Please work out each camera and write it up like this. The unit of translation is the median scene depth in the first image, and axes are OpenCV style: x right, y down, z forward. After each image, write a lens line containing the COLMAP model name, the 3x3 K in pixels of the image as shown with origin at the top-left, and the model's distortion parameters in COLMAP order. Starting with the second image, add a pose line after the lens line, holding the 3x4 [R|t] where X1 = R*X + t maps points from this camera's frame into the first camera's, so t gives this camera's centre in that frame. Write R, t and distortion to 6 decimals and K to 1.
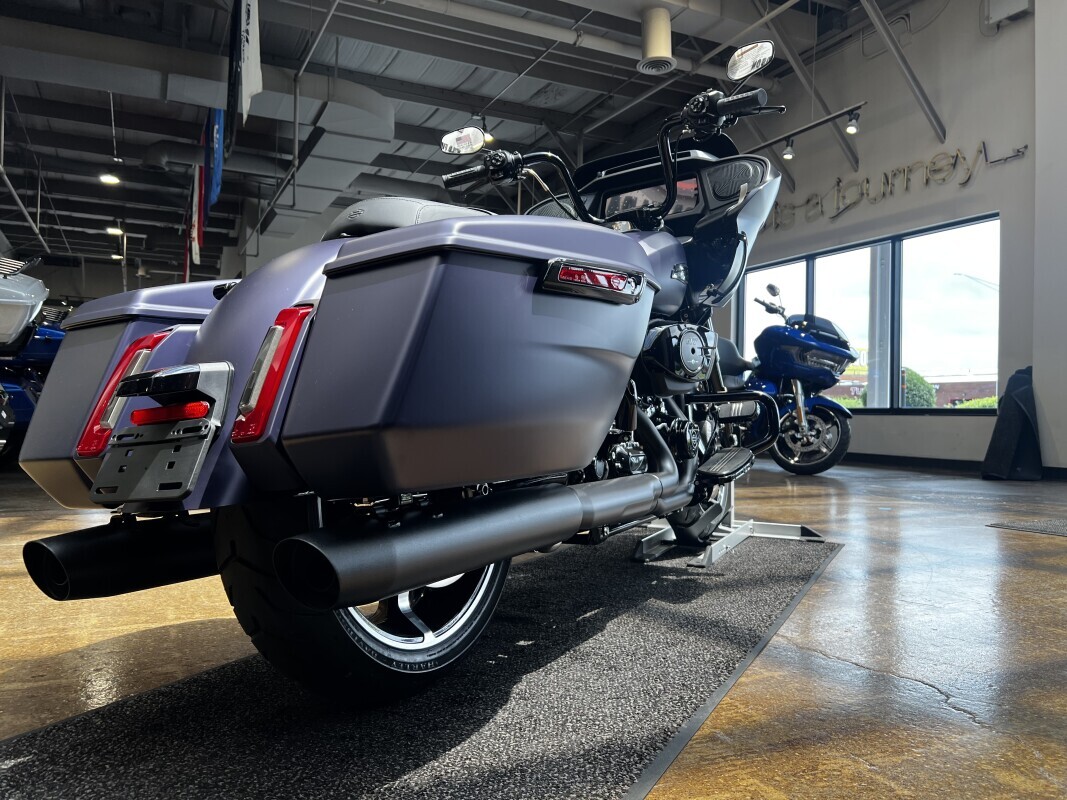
lens RADIAL K [[808.6, 0, 541.6], [0, 808.6, 402.1], [0, 0, 1]] dist [0.040274, -0.045599]
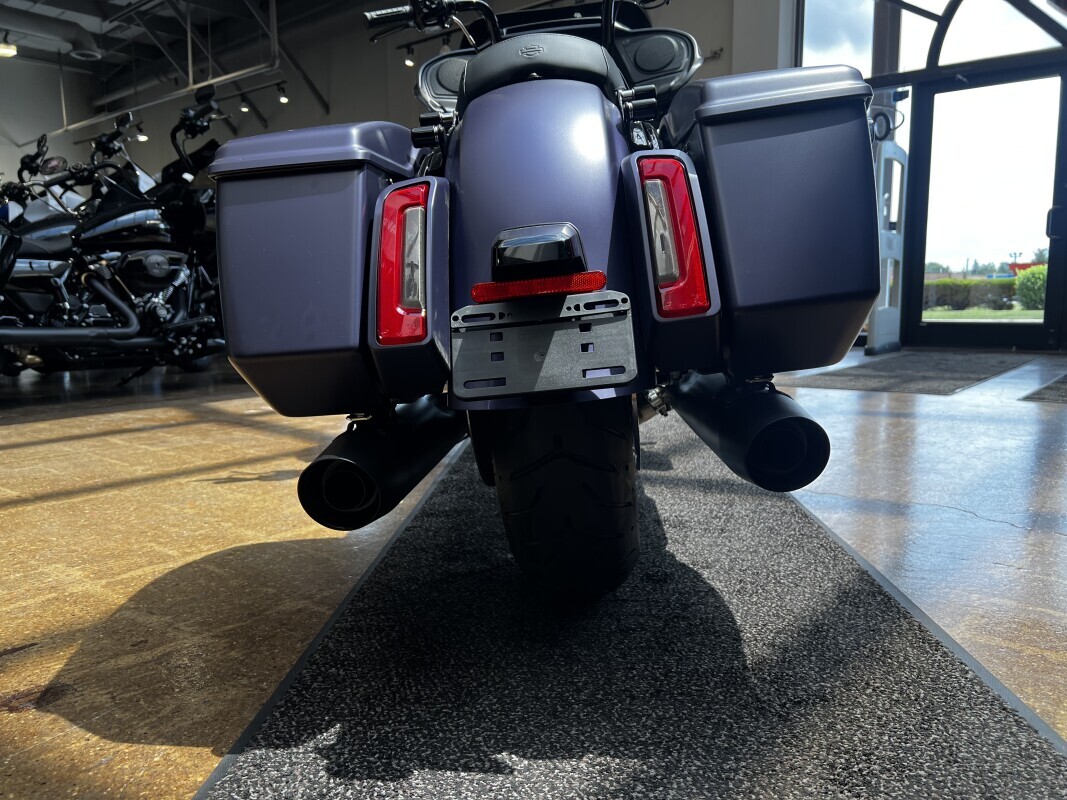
lens RADIAL K [[808.6, 0, 541.6], [0, 808.6, 402.1], [0, 0, 1]] dist [0.040274, -0.045599]
pose [[0.907834, -0.075409, 0.412493, -0.591202], [0.017482, 0.989648, 0.142445, 0.009662], [-0.418964, -0.122105, 0.899755, 0.186544]]
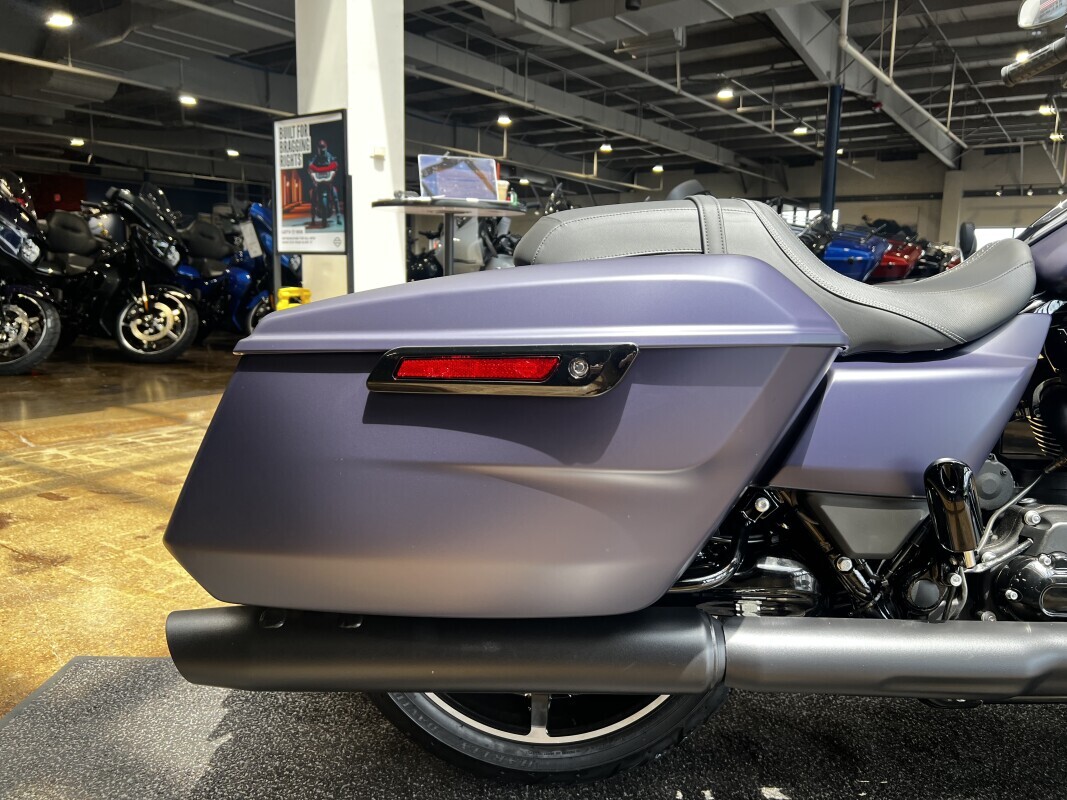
lens RADIAL K [[812.0, 0, 540.4], [0, 812.0, 400.1], [0, 0, 1]] dist [0.040970, -0.048114]
pose [[0.472903, 0.127894, -0.871783, 0.553710], [-0.005429, 0.989814, 0.142264, -0.177765], [0.881098, -0.062544, 0.468780, 0.593389]]
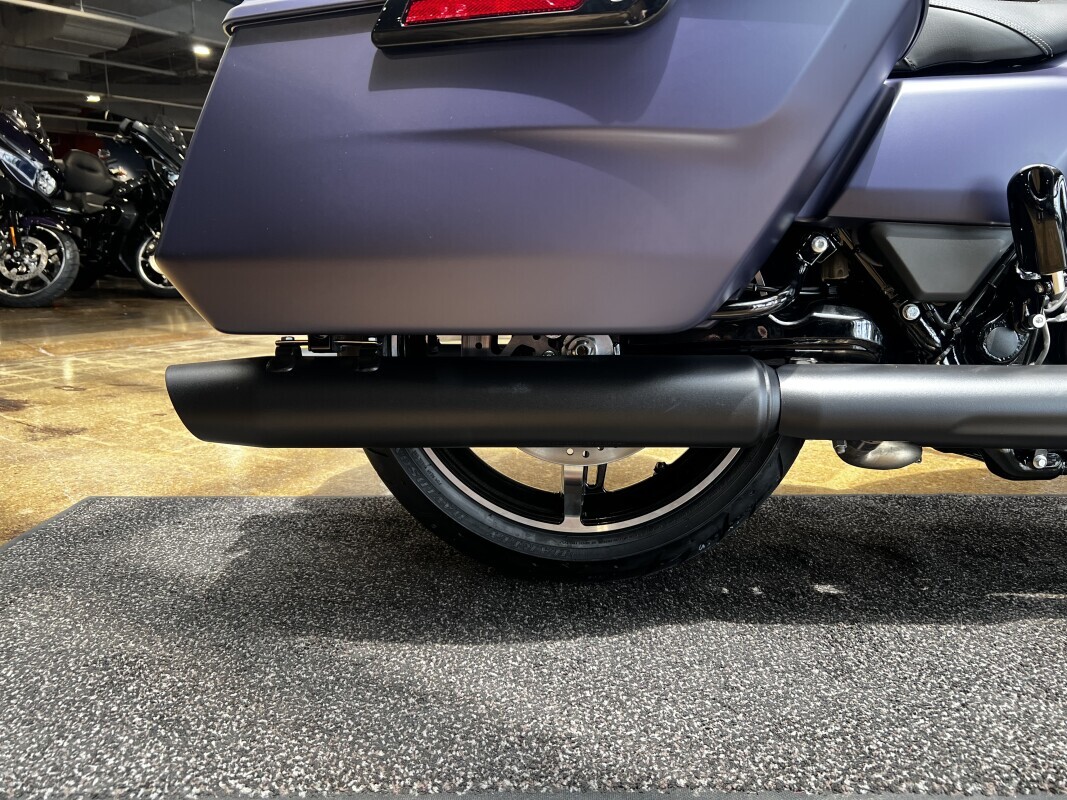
lens RADIAL K [[808.6, 0, 541.6], [0, 808.6, 402.1], [0, 0, 1]] dist [0.040274, -0.045599]
pose [[0.452621, 0.155601, -0.878022, 0.514003], [0.015226, 0.983165, 0.182084, 0.025418], [0.891573, -0.095784, 0.442632, 0.605330]]
